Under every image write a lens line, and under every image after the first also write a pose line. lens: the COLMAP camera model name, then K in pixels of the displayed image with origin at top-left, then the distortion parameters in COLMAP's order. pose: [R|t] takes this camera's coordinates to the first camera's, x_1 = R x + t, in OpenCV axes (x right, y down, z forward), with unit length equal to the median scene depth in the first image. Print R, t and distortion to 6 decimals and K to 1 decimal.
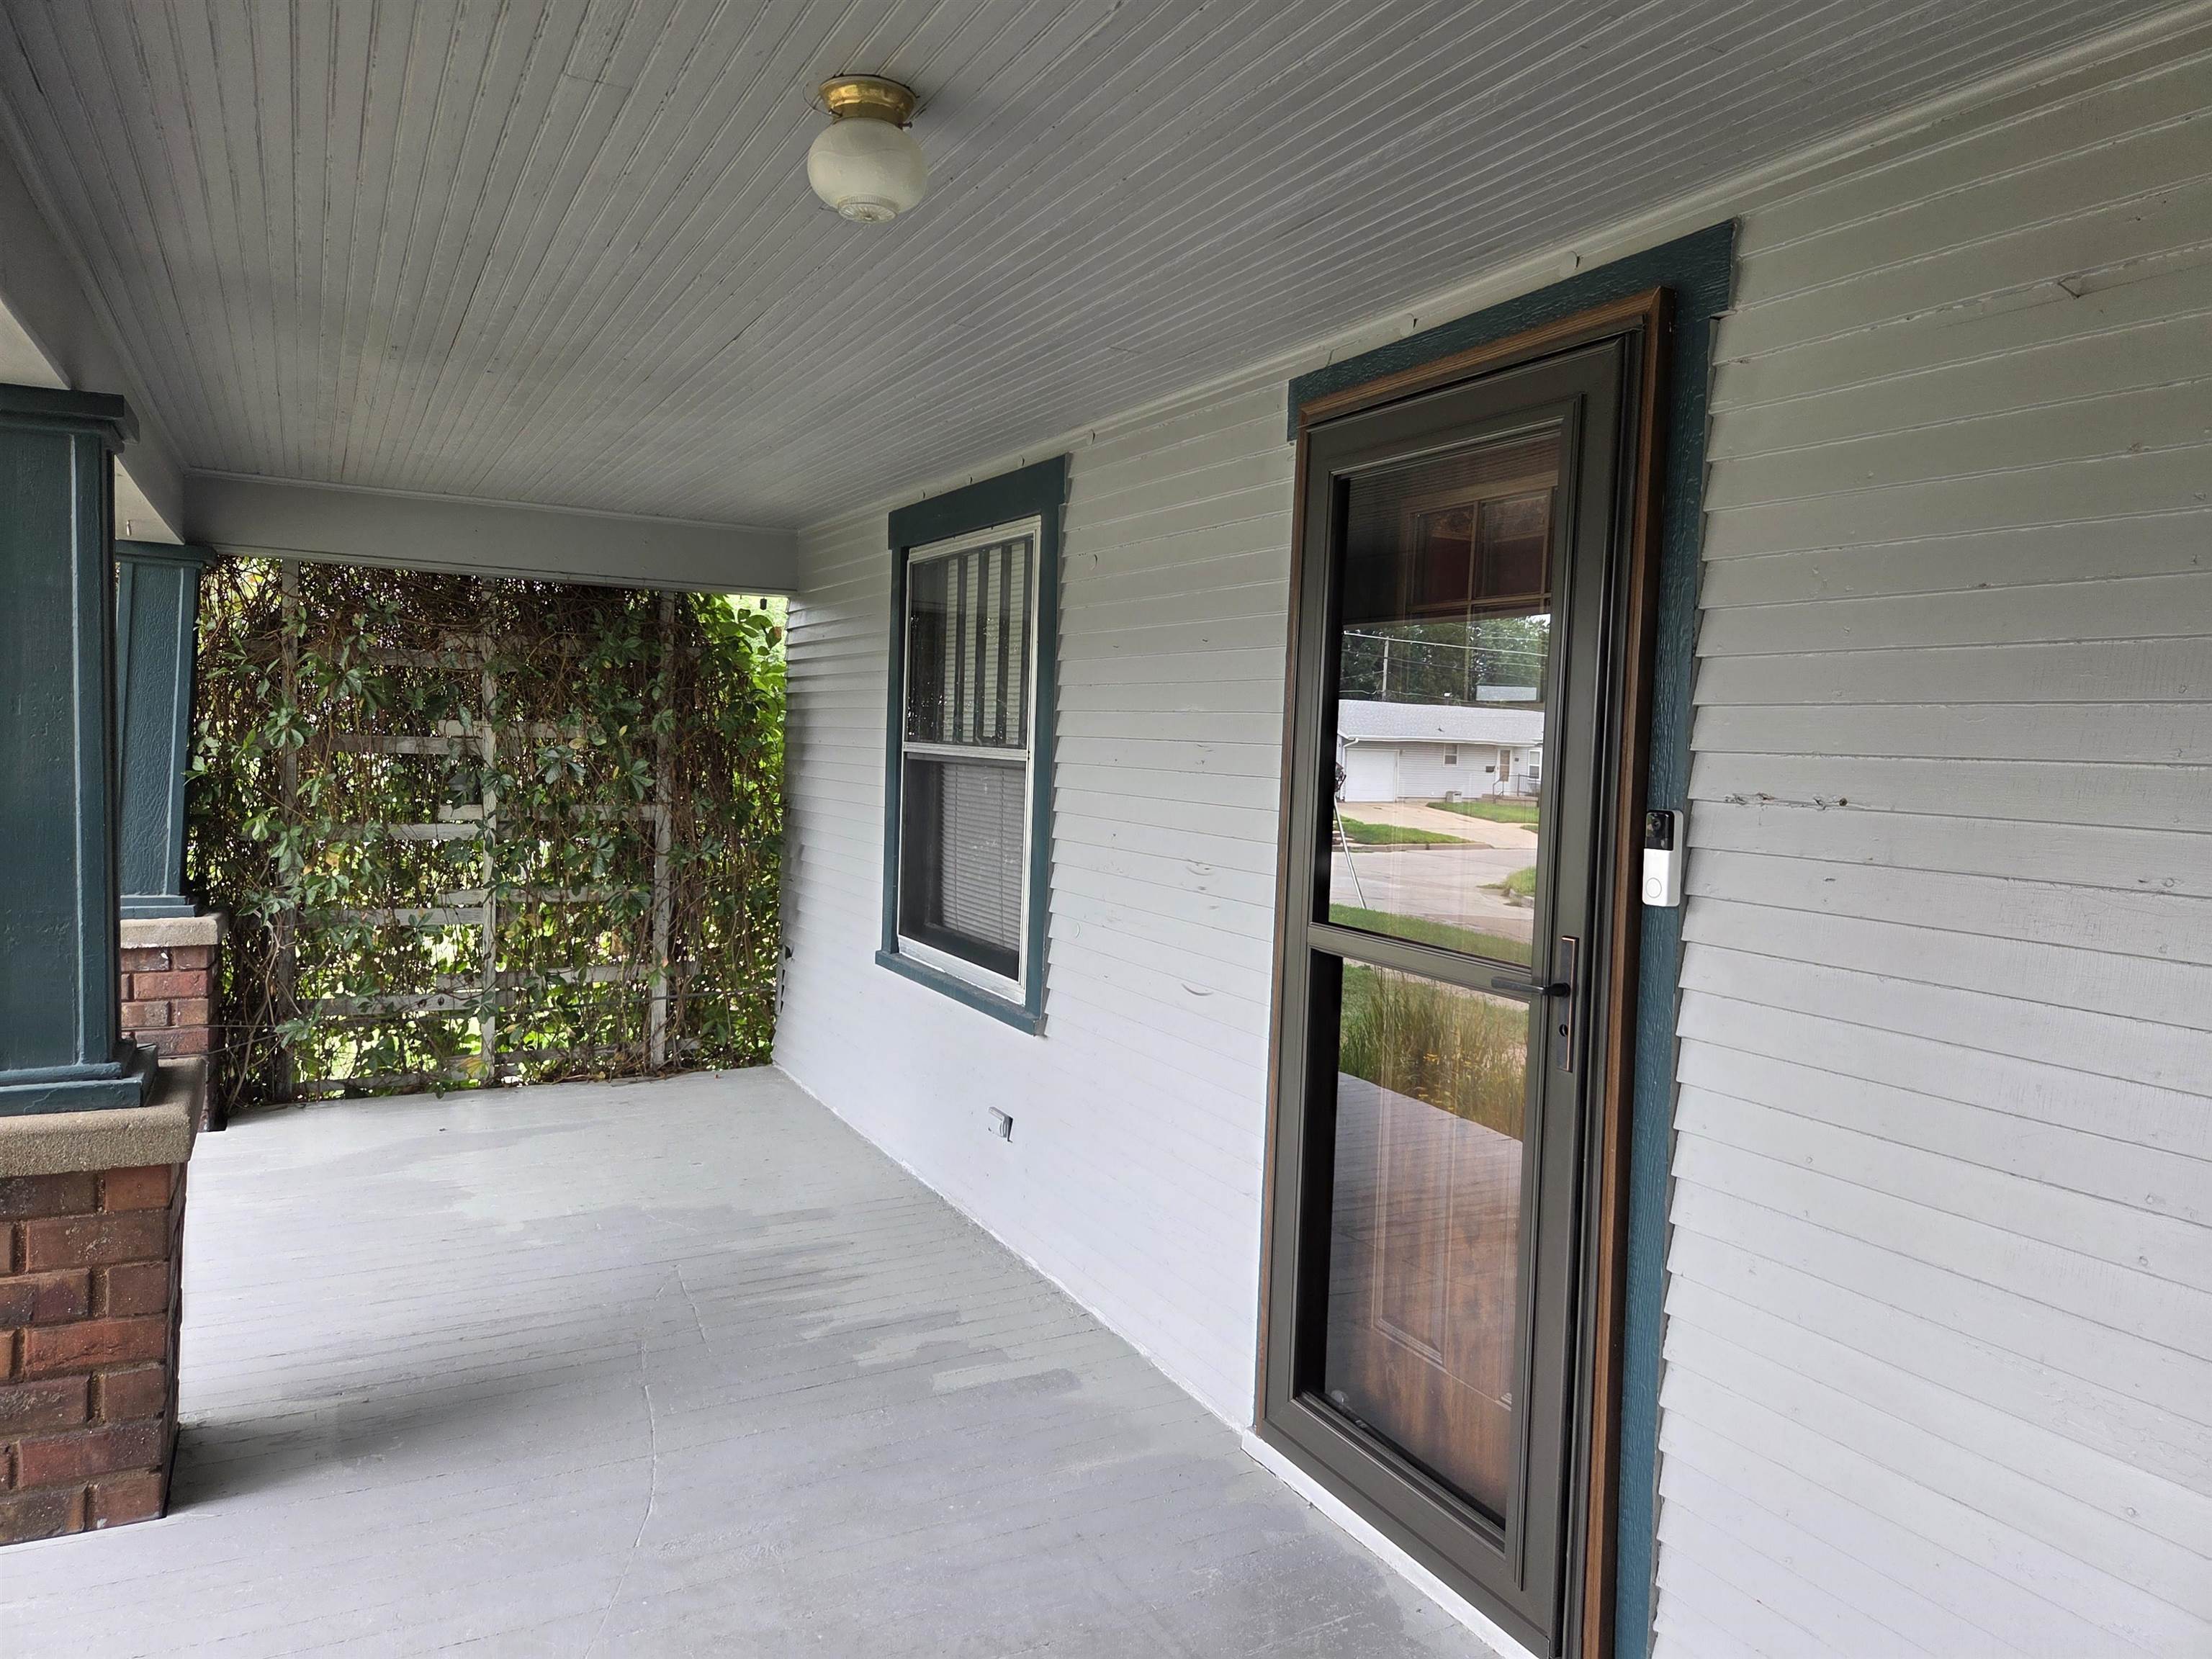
lens RADIAL K [[1483.3, 0, 1103.2], [0, 1483.3, 824.4], [0, 0, 1]] dist [0.066322, -0.052067]
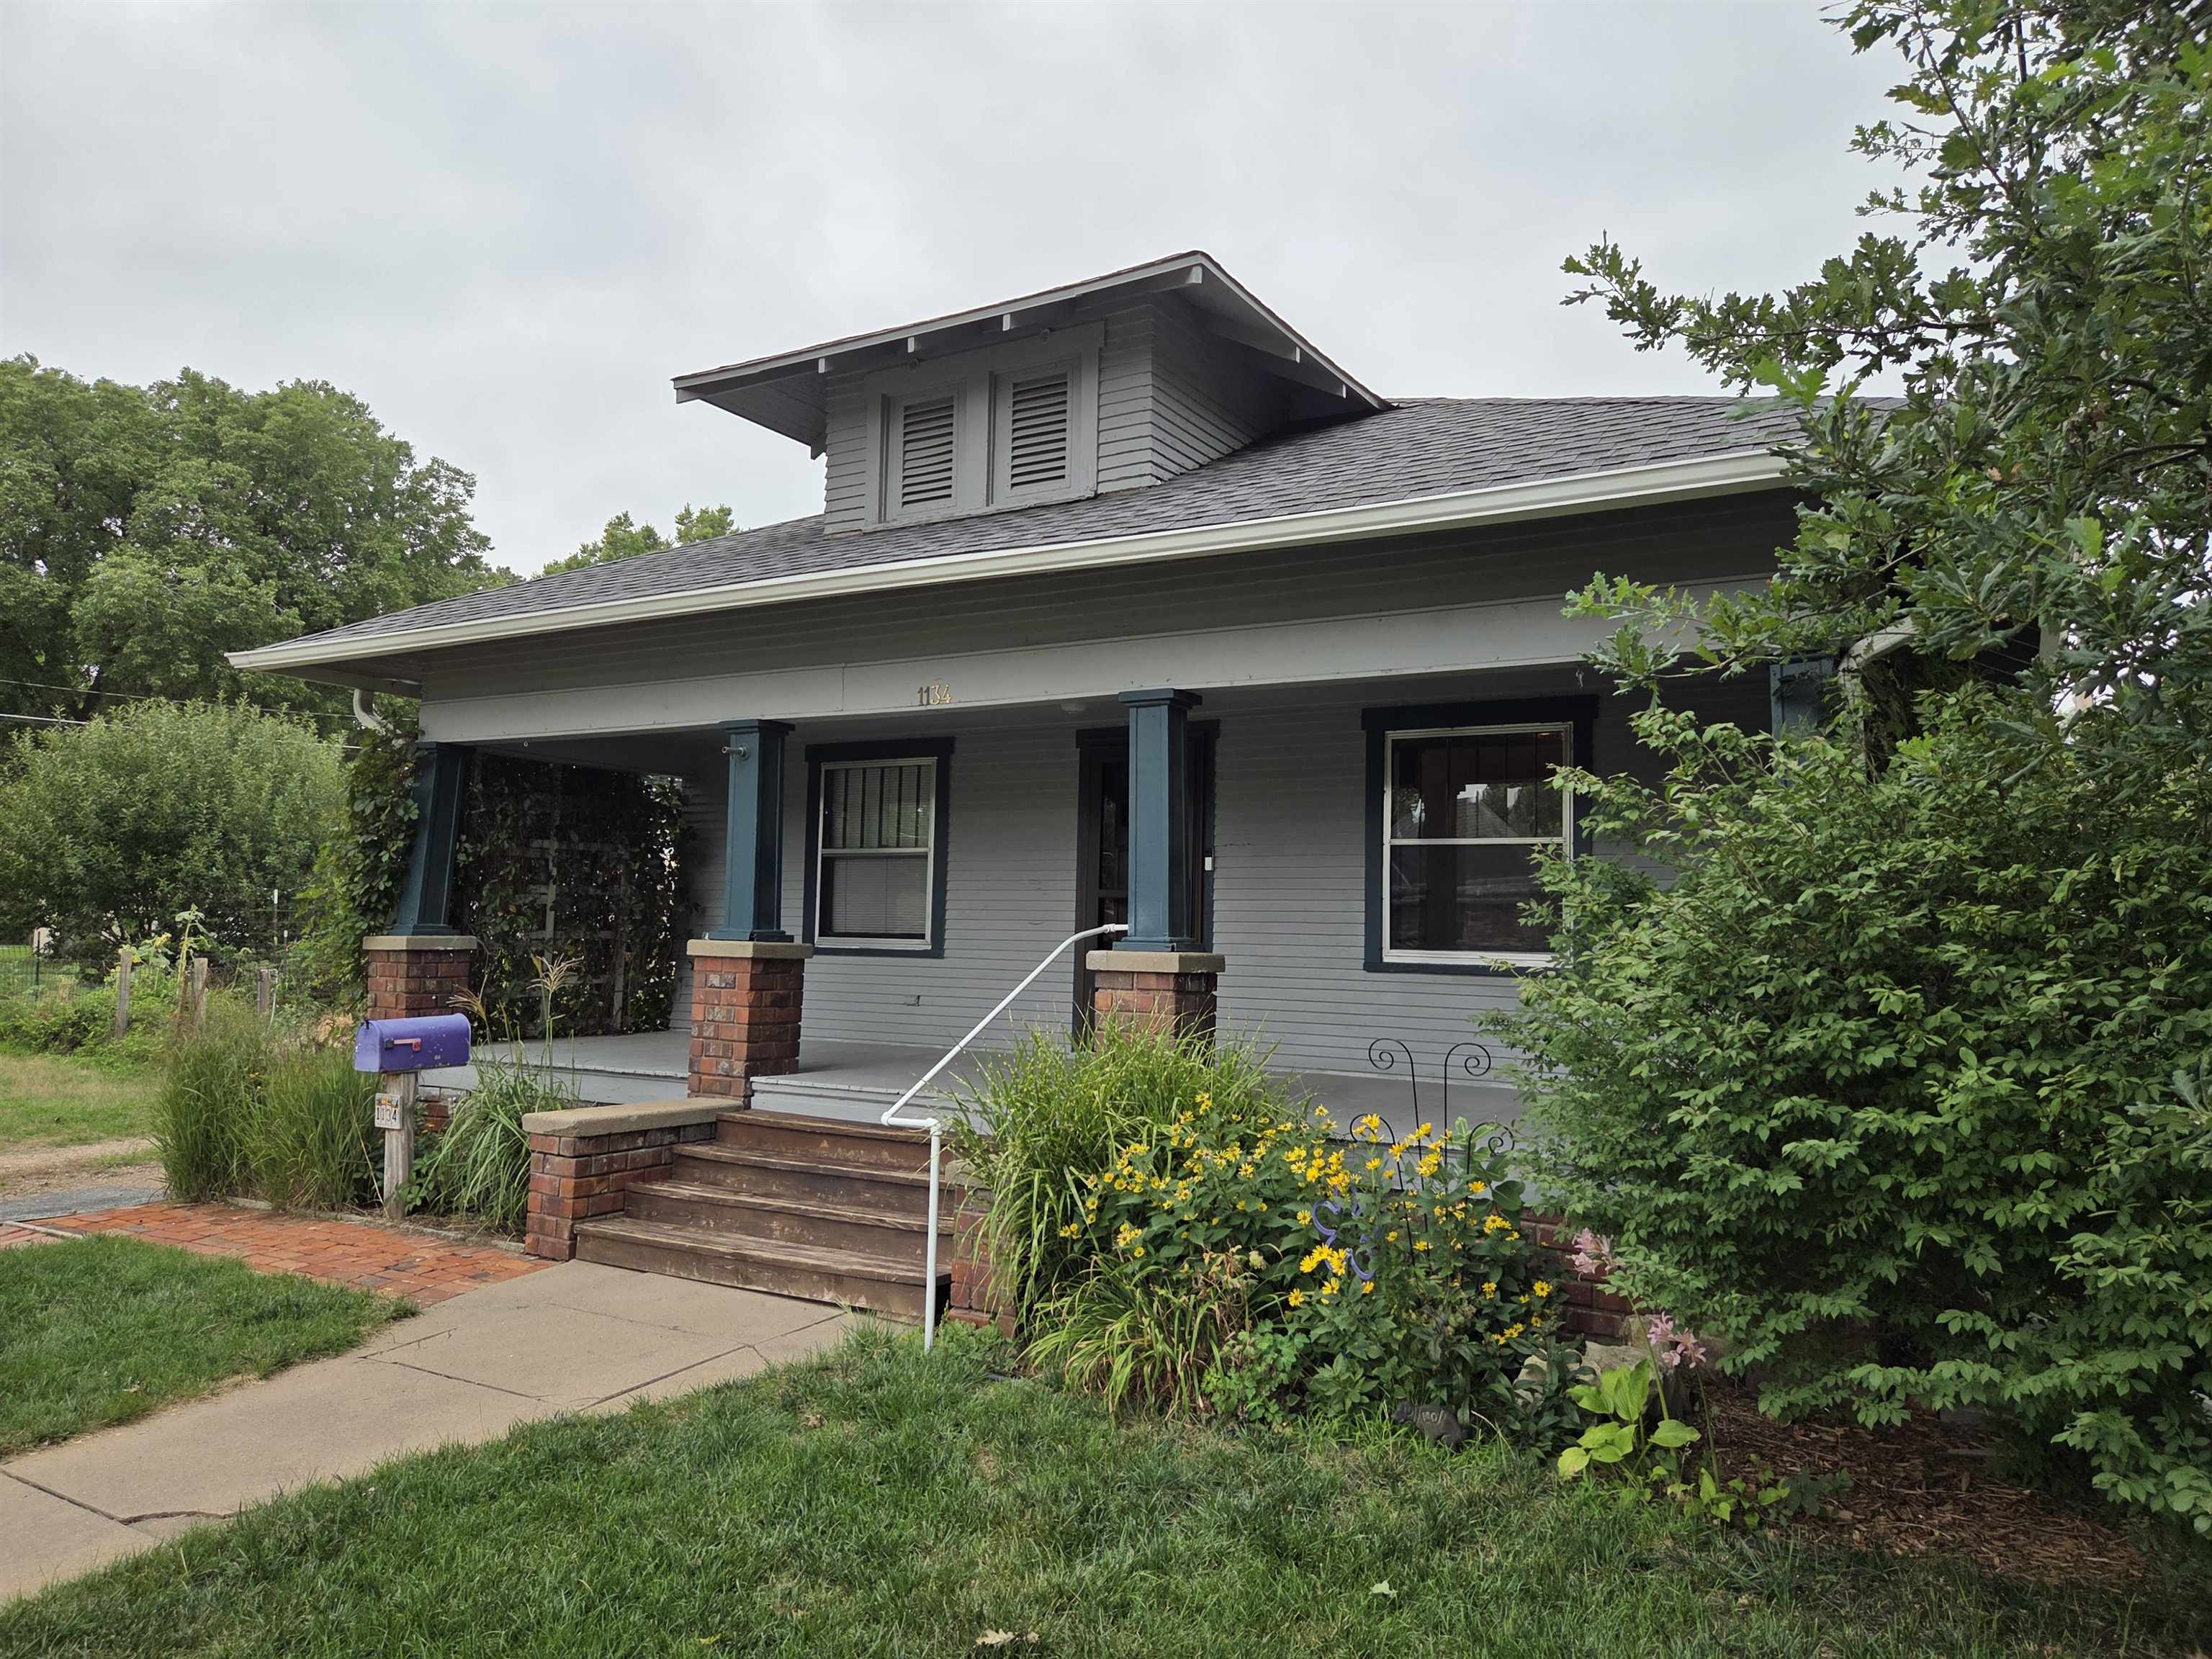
lens RADIAL K [[1483.3, 0, 1106.4], [0, 1483.3, 829.2], [0, 0, 1]] dist [0.066322, -0.052067]
pose [[0.856195, 0.025546, 0.516020, -1.155918], [0.035447, 0.993519, -0.108000, 0.213804], [-0.515435, 0.110760, 0.849741, -1.383545]]
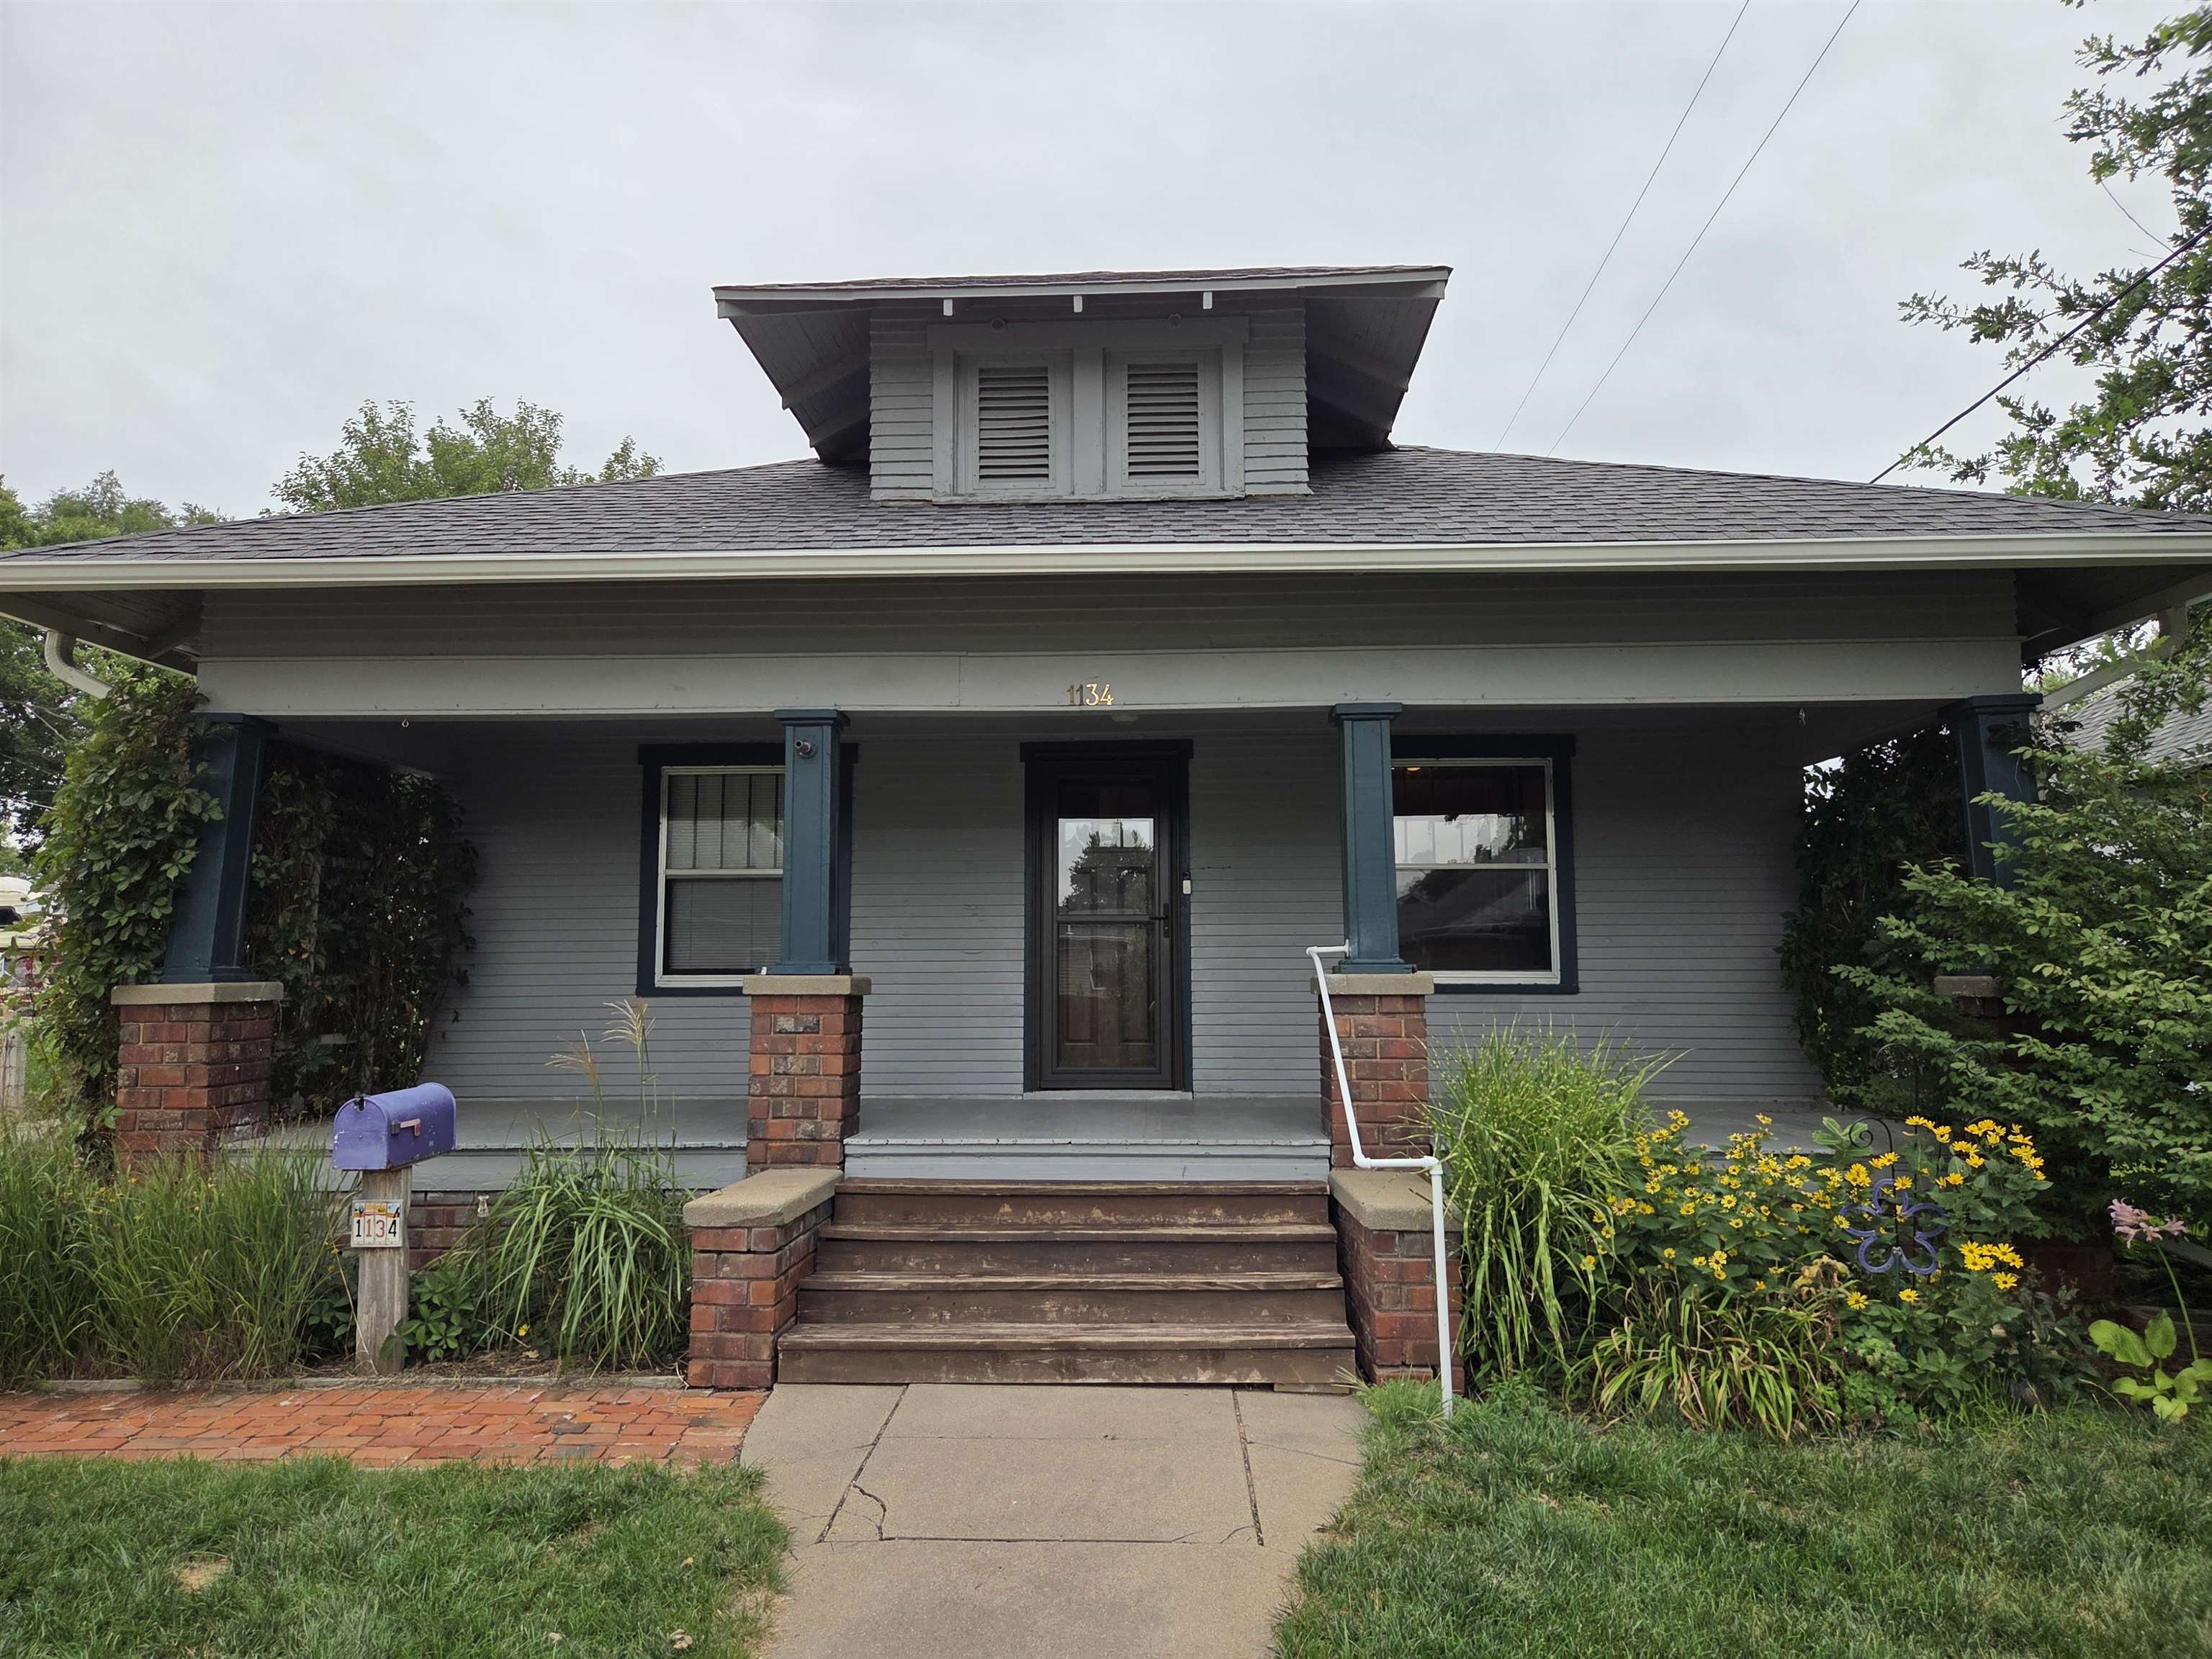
lens RADIAL K [[1483.3, 0, 1101.8], [0, 1483.3, 822.6], [0, 0, 1]] dist [0.066322, -0.052067]
pose [[0.511595, 0.060914, 0.857065, -1.831145], [0.070565, 0.991136, -0.112565, 0.168385], [-0.856324, 0.118066, 0.502762, -0.504617]]
